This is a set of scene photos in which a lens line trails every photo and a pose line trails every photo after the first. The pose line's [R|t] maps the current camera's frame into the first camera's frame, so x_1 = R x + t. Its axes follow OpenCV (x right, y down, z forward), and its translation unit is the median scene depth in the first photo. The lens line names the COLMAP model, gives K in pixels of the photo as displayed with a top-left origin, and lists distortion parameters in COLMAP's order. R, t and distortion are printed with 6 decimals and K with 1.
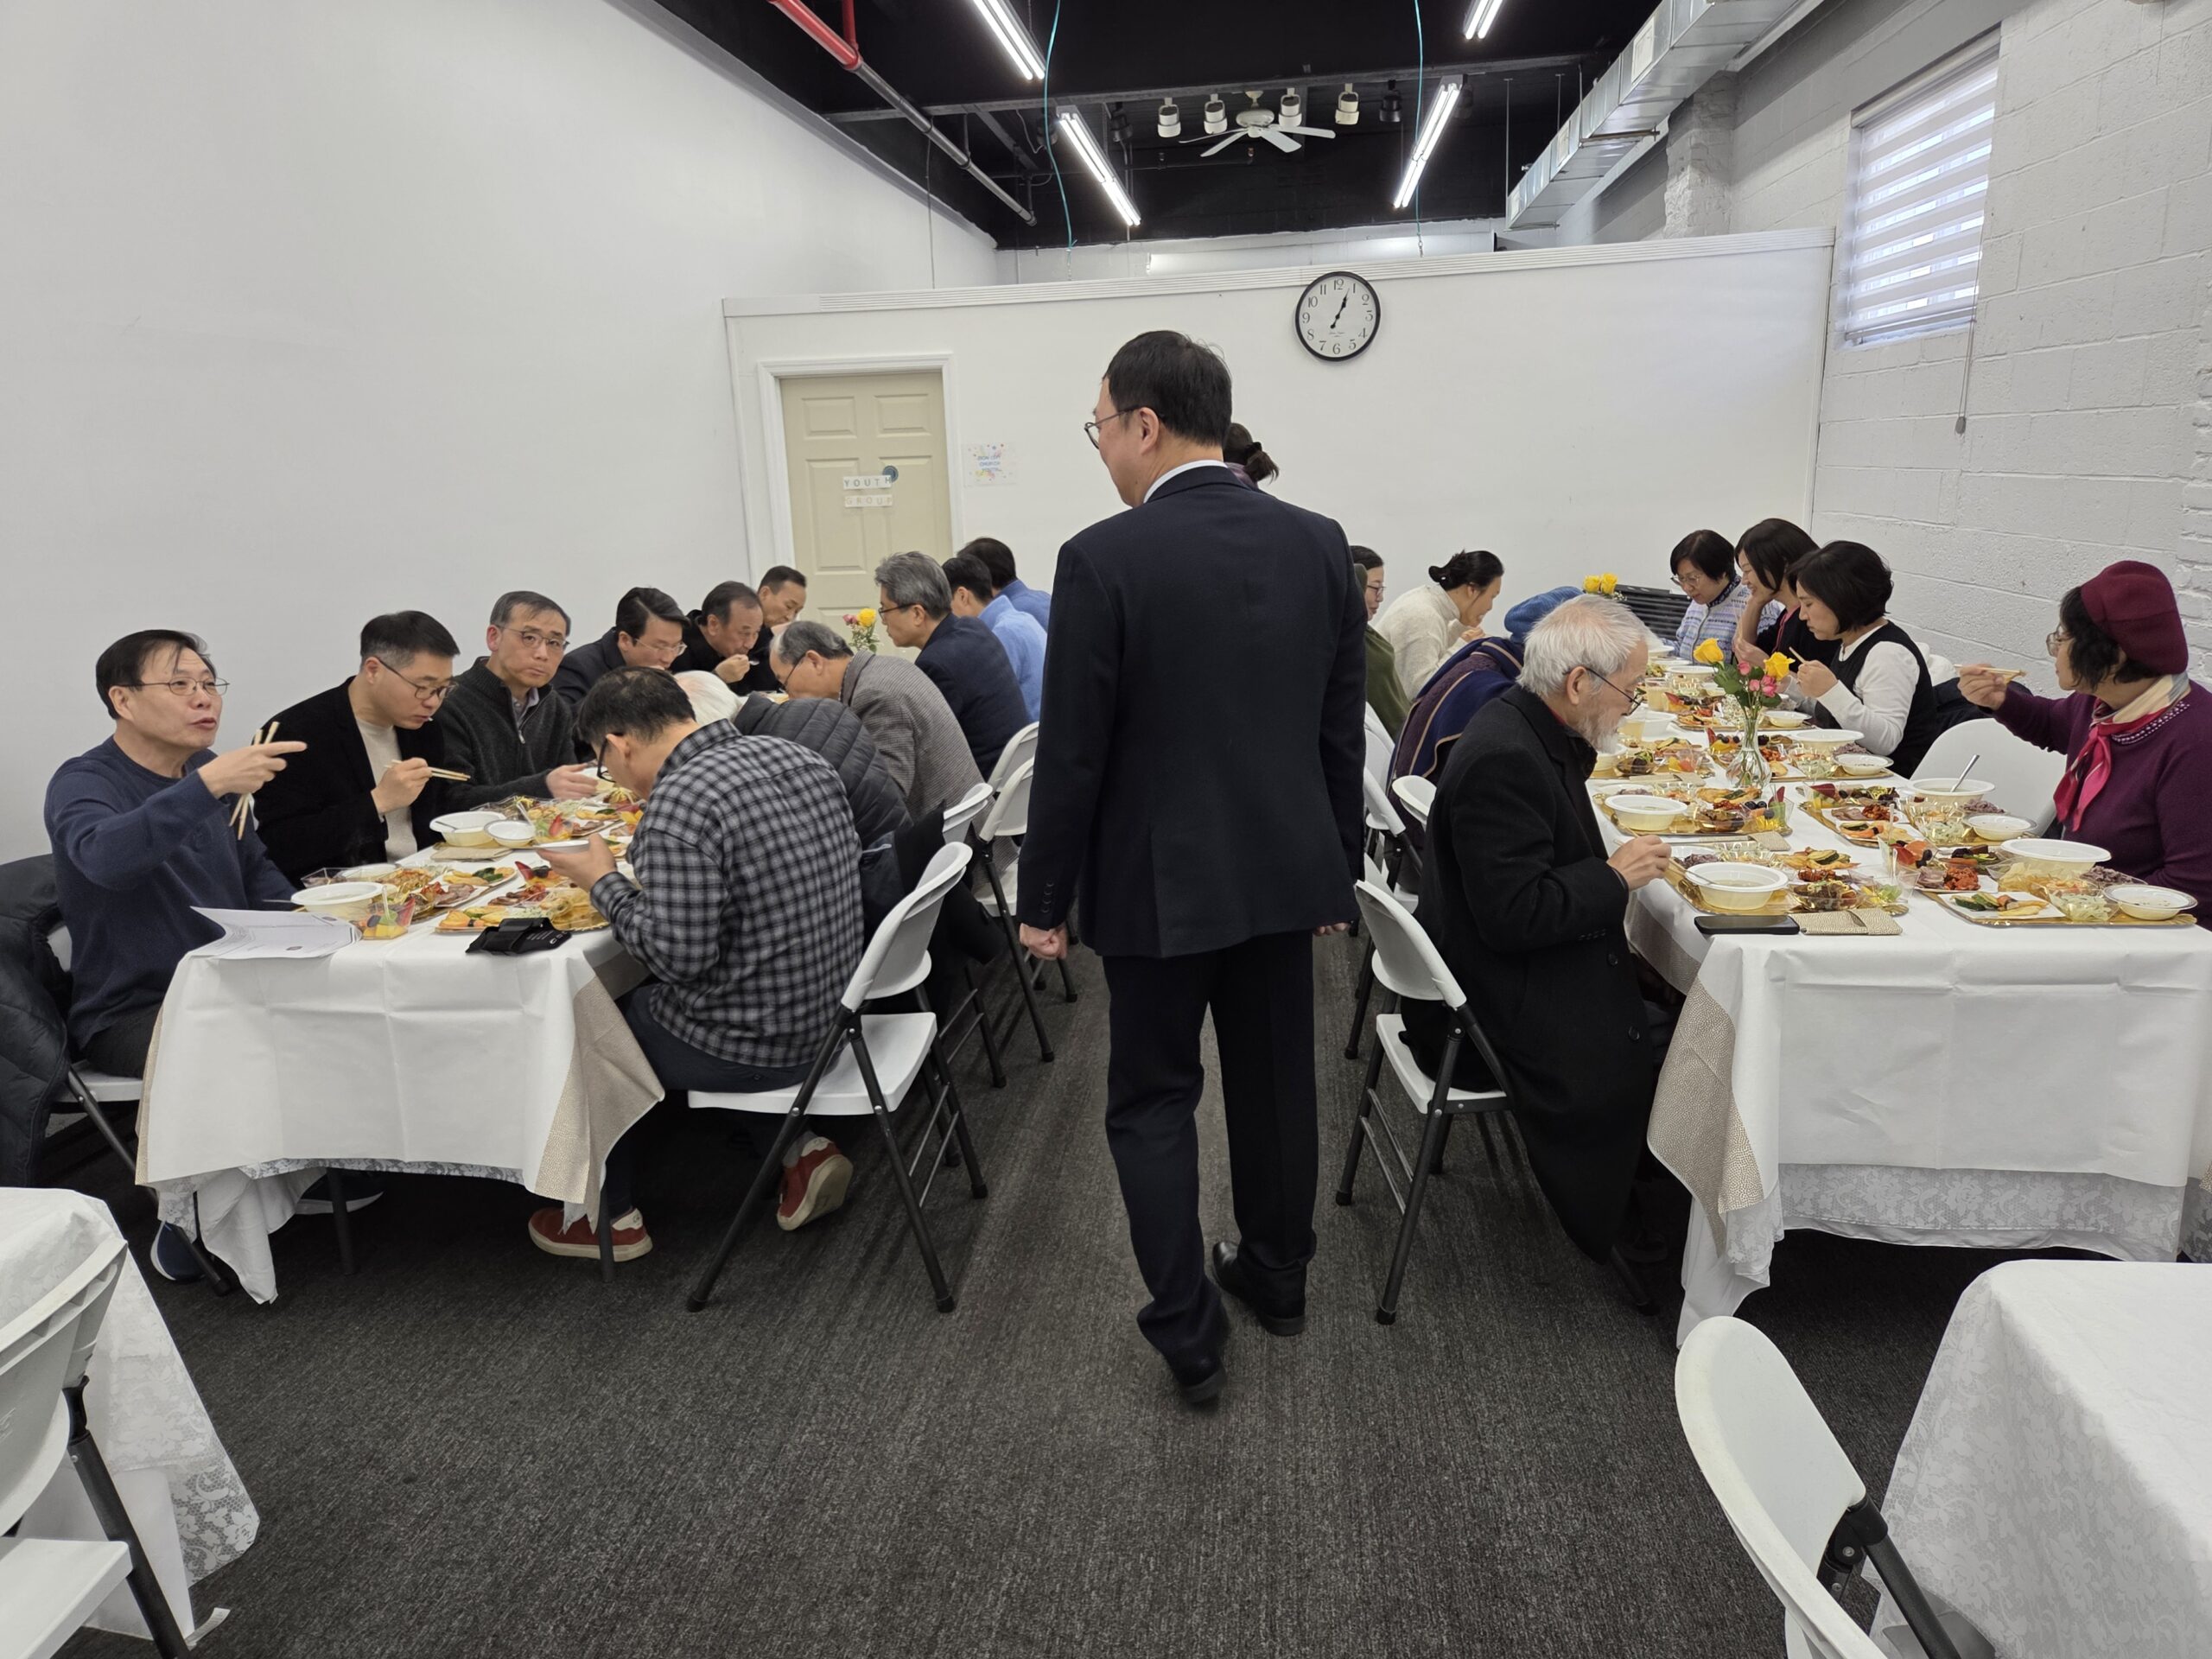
lens RADIAL K [[1468.4, 0, 1092.1], [0, 1468.4, 861.9], [0, 0, 1]] dist [0.085742, -0.084400]
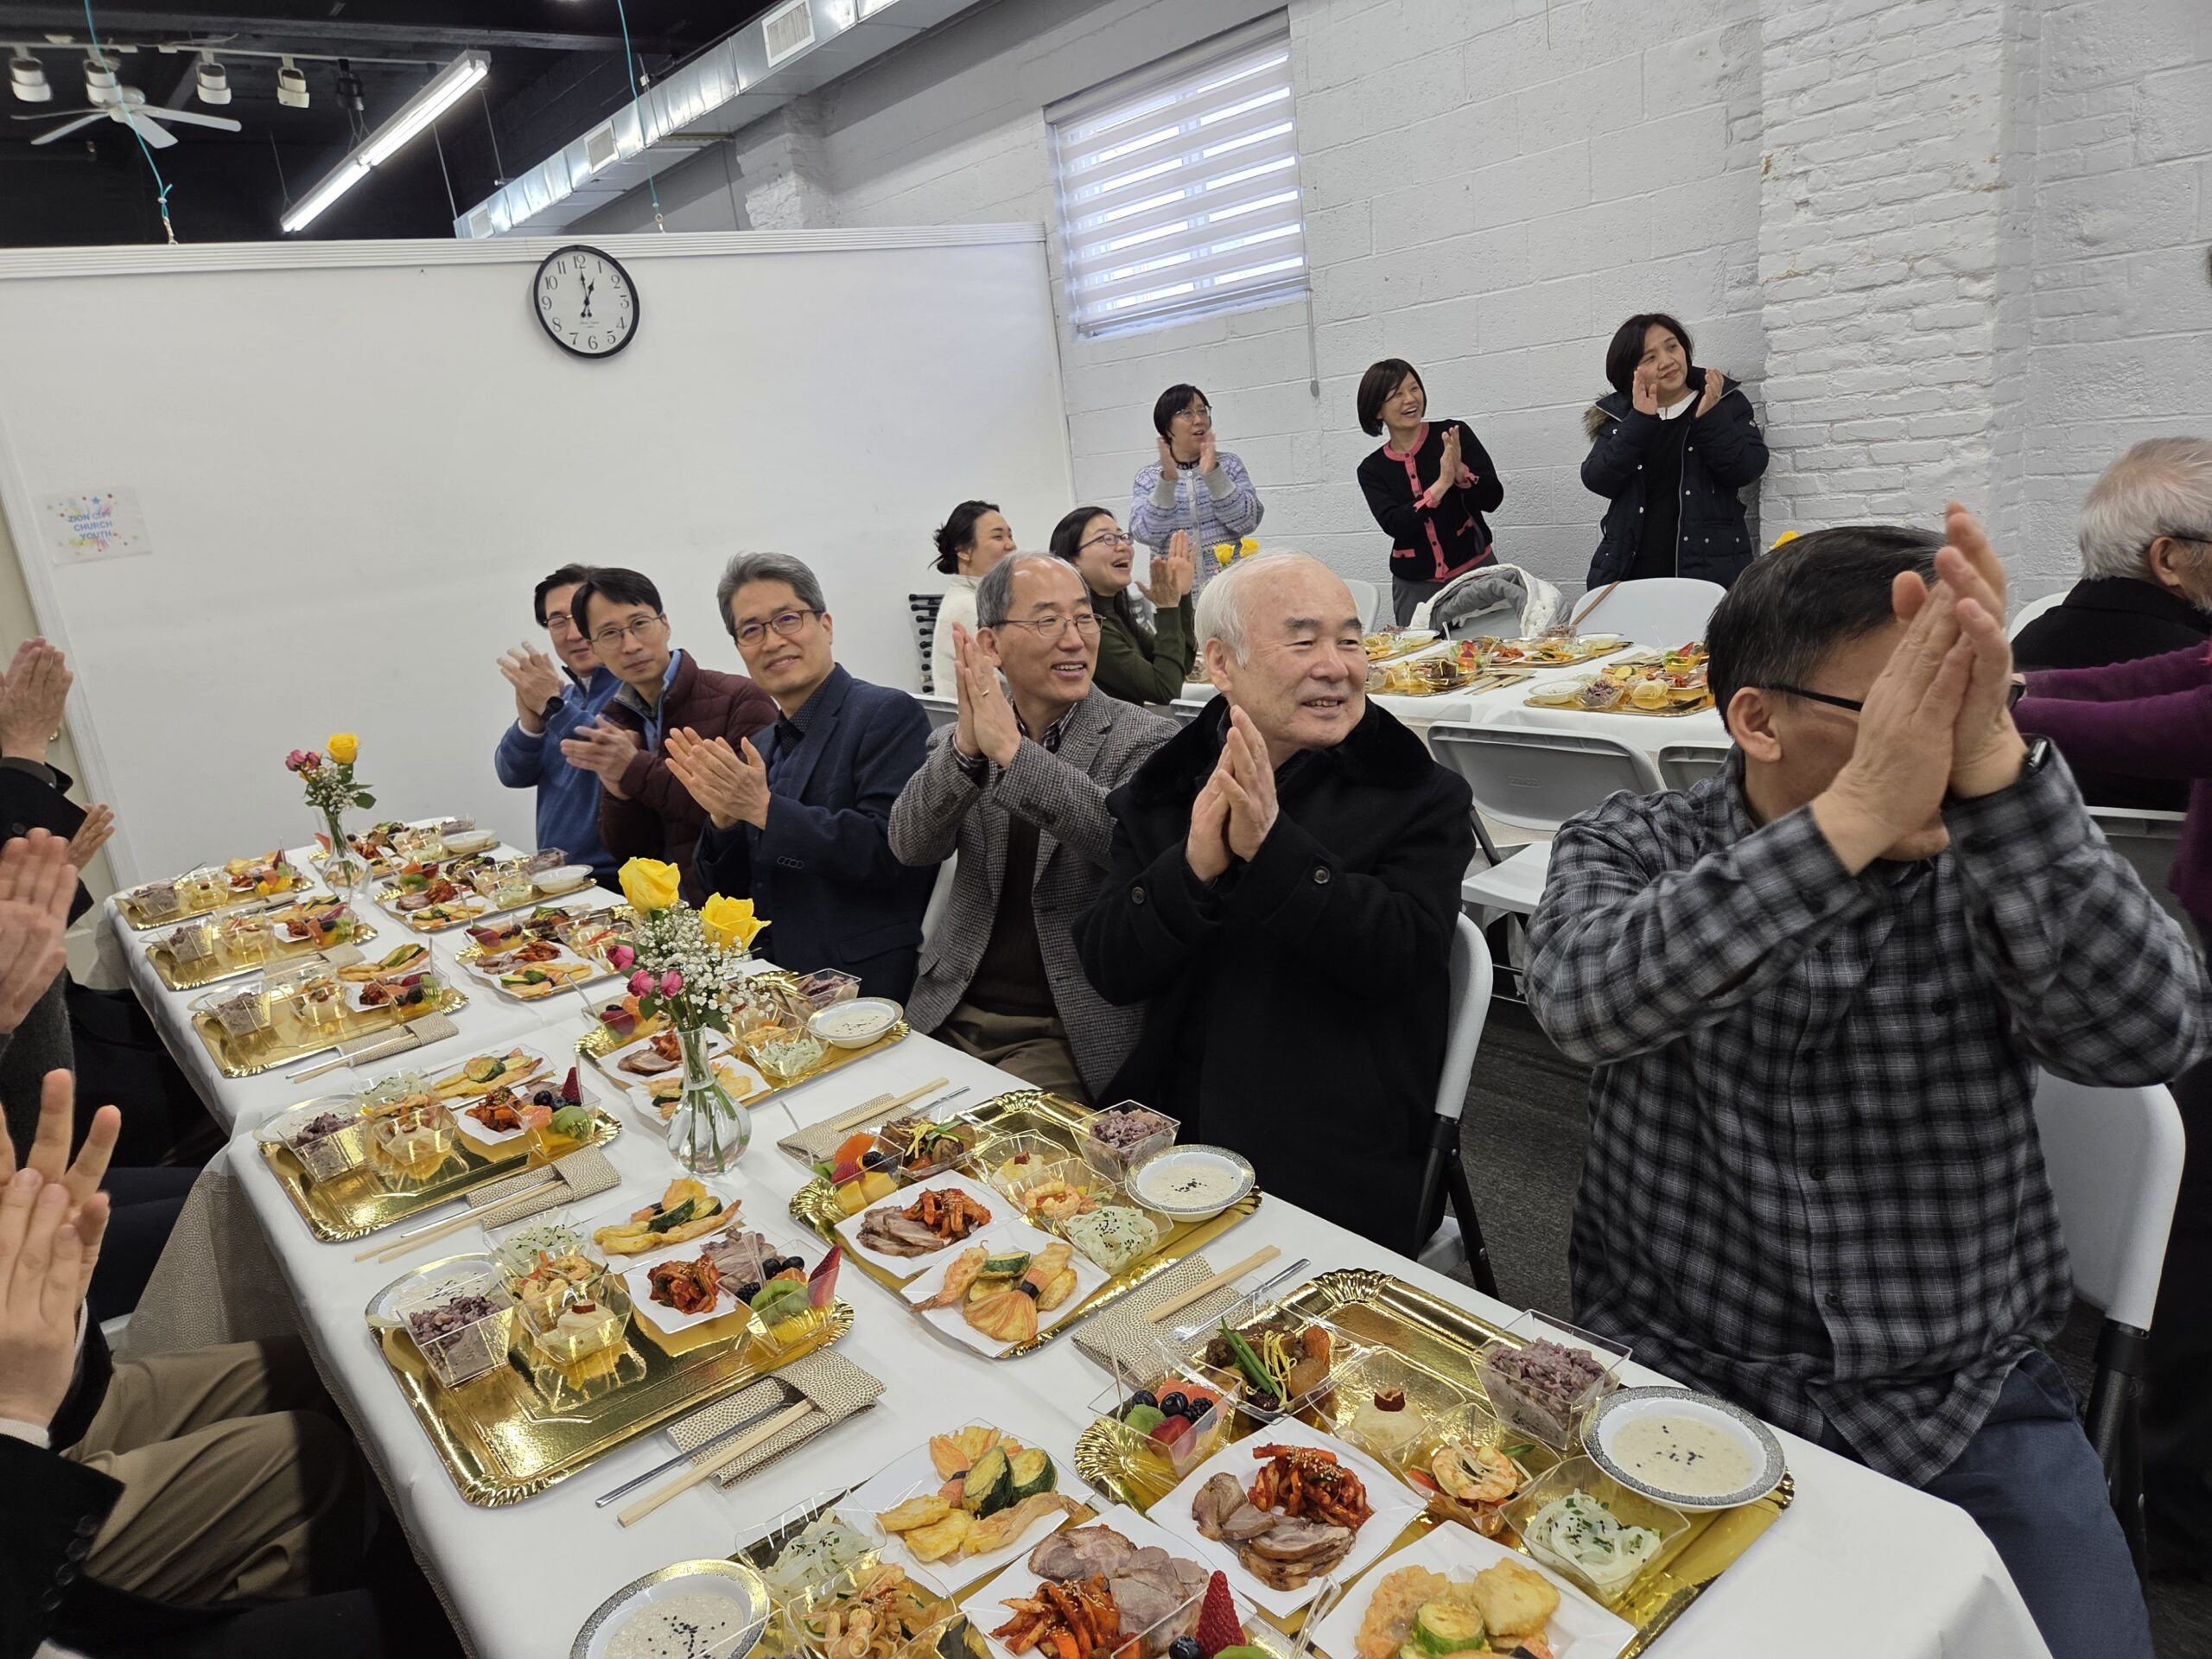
lens RADIAL K [[1472.8, 0, 1078.9], [0, 1472.8, 832.8], [0, 0, 1]] dist [0.087292, -0.081285]
pose [[0.705252, -0.229360, 0.670831, -0.231716], [0.274544, 0.960748, 0.039853, -0.053862], [-0.653640, 0.156066, 0.740539, 0.269002]]
